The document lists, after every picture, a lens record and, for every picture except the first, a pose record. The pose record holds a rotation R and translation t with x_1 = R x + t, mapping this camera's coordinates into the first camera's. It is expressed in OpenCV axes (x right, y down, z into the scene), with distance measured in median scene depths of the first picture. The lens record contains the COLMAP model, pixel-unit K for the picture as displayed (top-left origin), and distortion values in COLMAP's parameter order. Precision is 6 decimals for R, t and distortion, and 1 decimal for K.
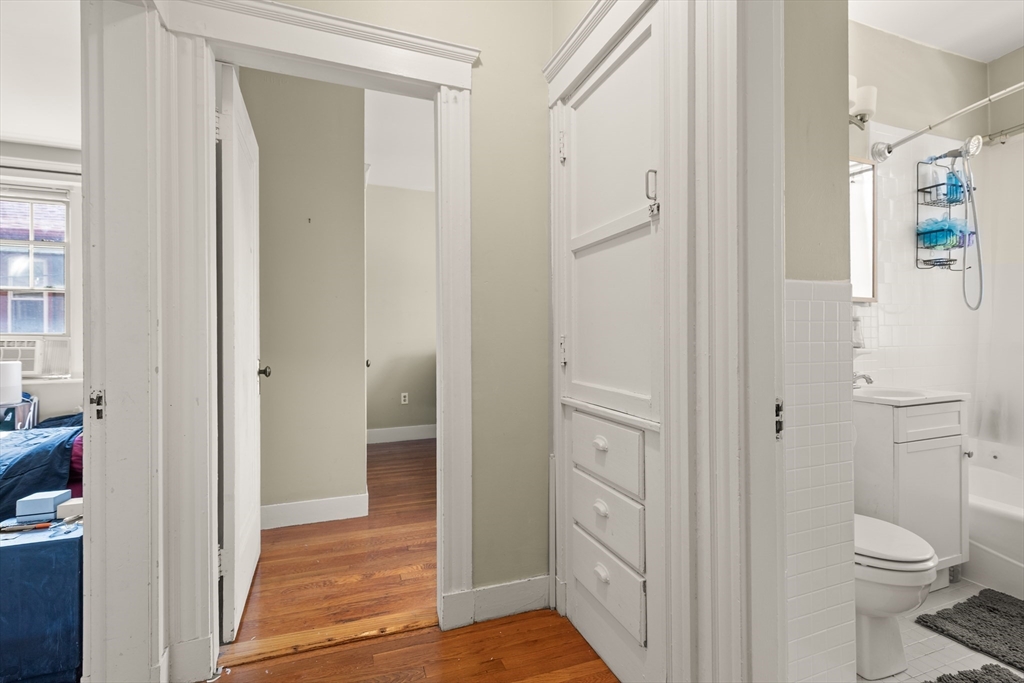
lens RADIAL K [[468.1, 0, 515.6], [0, 468.1, 336.4], [0, 0, 1]] dist [-0.000717, -0.000429]
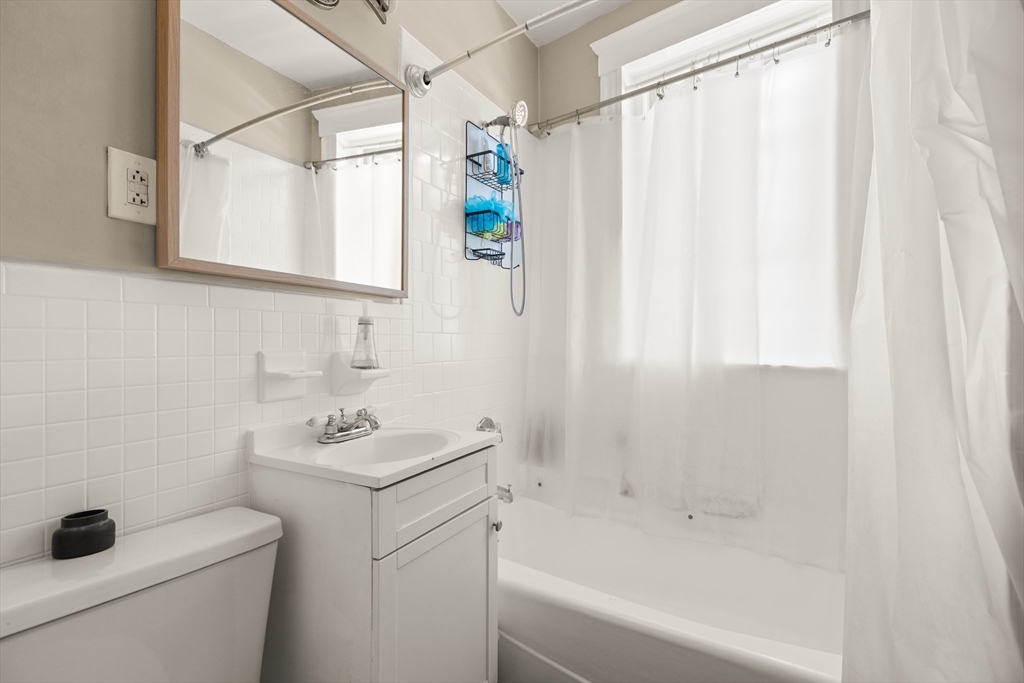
lens RADIAL K [[468.1, 0, 515.6], [0, 468.1, 336.4], [0, 0, 1]] dist [-0.000717, -0.000429]
pose [[0.762598, 0.014271, 0.646715, 0.431738], [-0.007290, 0.999883, -0.013468, -0.009129], [-0.646832, 0.005556, 0.762612, 0.367199]]
